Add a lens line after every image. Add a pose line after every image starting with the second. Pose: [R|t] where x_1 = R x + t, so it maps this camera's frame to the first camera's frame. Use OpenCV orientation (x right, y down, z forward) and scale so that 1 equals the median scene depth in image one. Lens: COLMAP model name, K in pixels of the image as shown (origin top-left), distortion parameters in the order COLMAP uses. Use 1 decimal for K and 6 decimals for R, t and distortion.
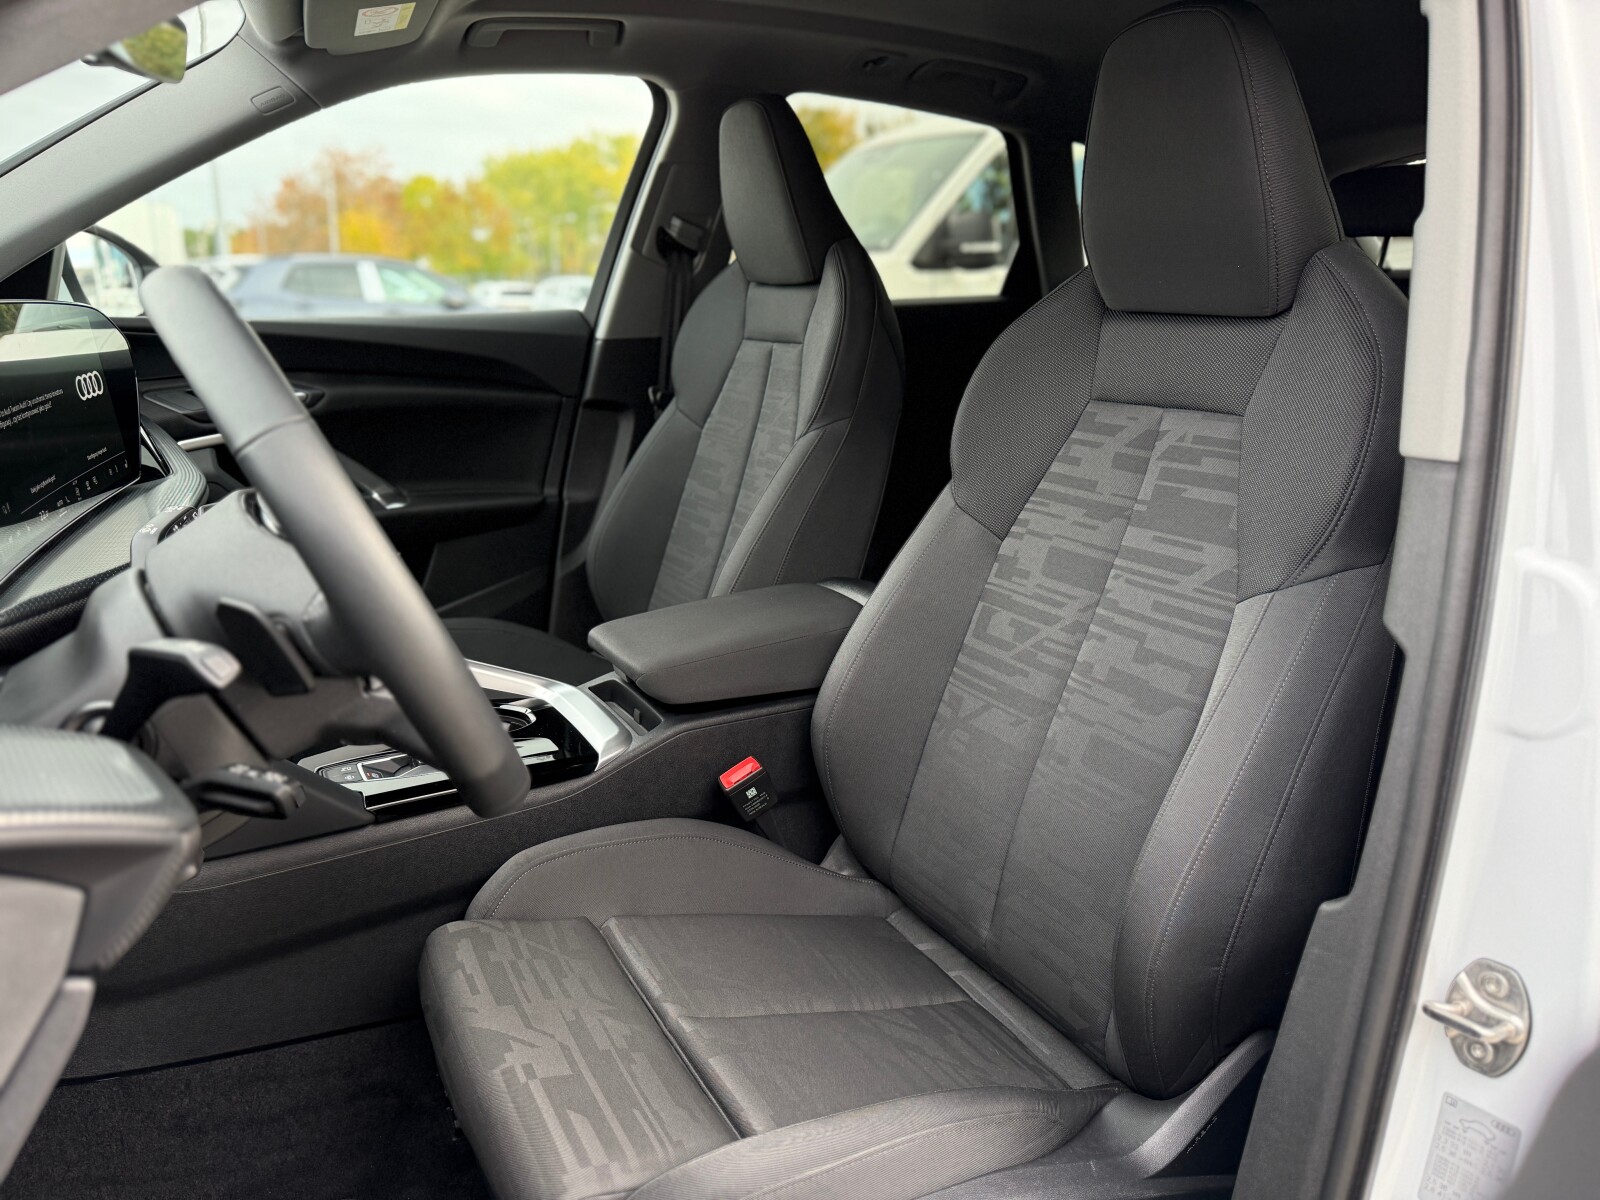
lens RADIAL K [[1124.3, 0, 800.0], [0, 1124.3, 600.0], [0, 0, 1]] dist [0.104647, -0.174129]
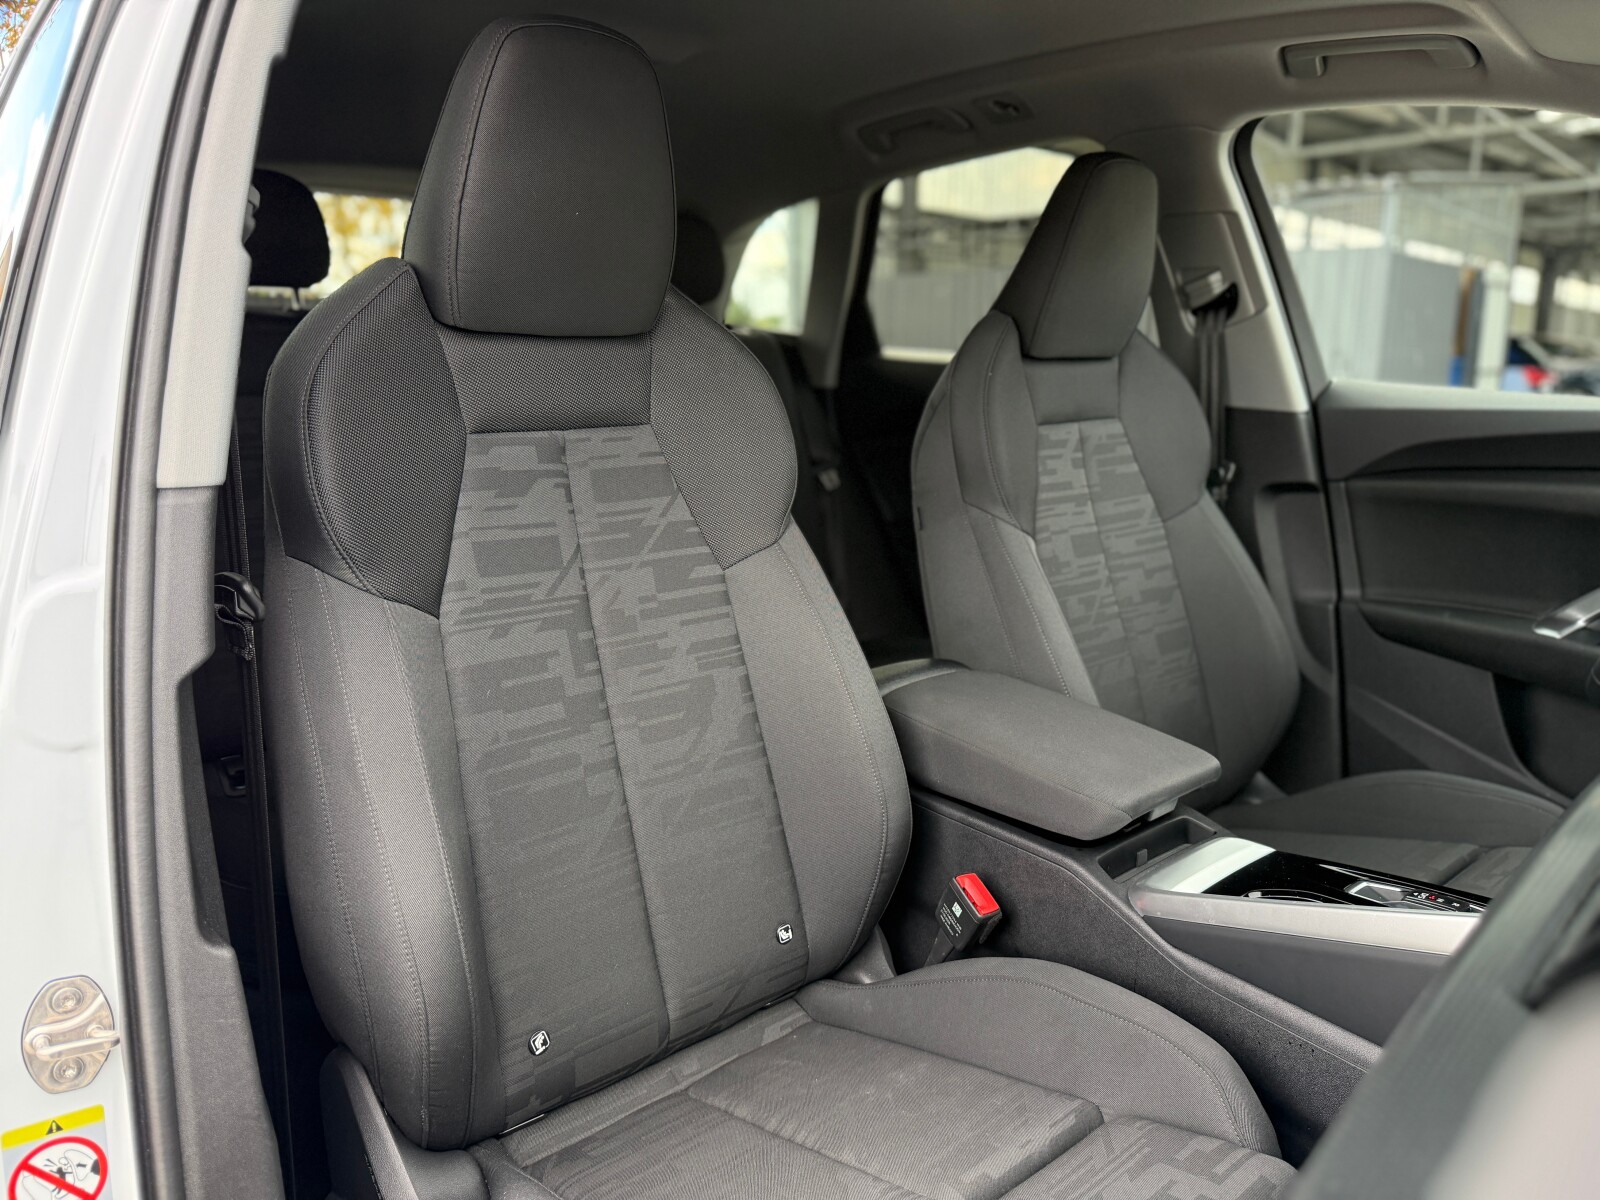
lens RADIAL K [[1124.3, 0, 800.0], [0, 1124.3, 600.0], [0, 0, 1]] dist [0.104647, -0.174129]
pose [[-0.201829, -0.277743, 0.939215, -0.980473], [0.215783, 0.922776, 0.319252, -0.472119], [-0.955355, 0.267100, -0.126311, 1.501766]]
